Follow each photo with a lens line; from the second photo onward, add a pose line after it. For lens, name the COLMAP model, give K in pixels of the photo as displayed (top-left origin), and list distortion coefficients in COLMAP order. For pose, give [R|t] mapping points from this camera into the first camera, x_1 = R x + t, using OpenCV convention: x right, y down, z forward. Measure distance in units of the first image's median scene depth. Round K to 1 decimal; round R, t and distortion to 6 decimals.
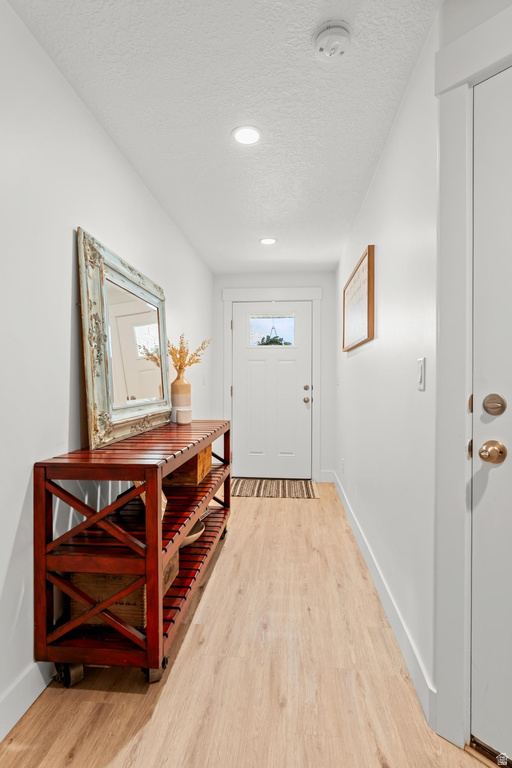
lens RADIAL K [[396.4, 0, 255.5], [0, 396.4, 383.8], [0, 0, 1]] dist [-0.005671, 0.000324]
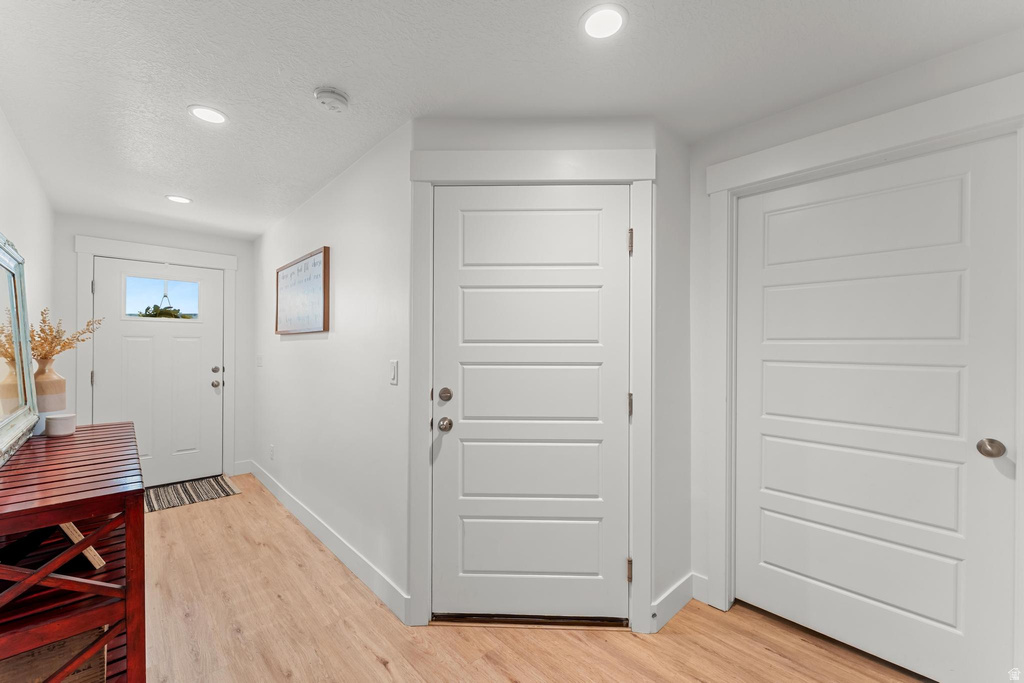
lens RADIAL K [[408.5, 0, 516.1], [0, 408.5, 348.1], [0, 0, 1]] dist [-0.001492, -0.001015]
pose [[0.648757, 0.002854, 0.760990, -0.218415], [-0.000572, 0.999995, -0.003263, -0.060711], [-0.760996, 0.001681, 0.648755, -0.131727]]
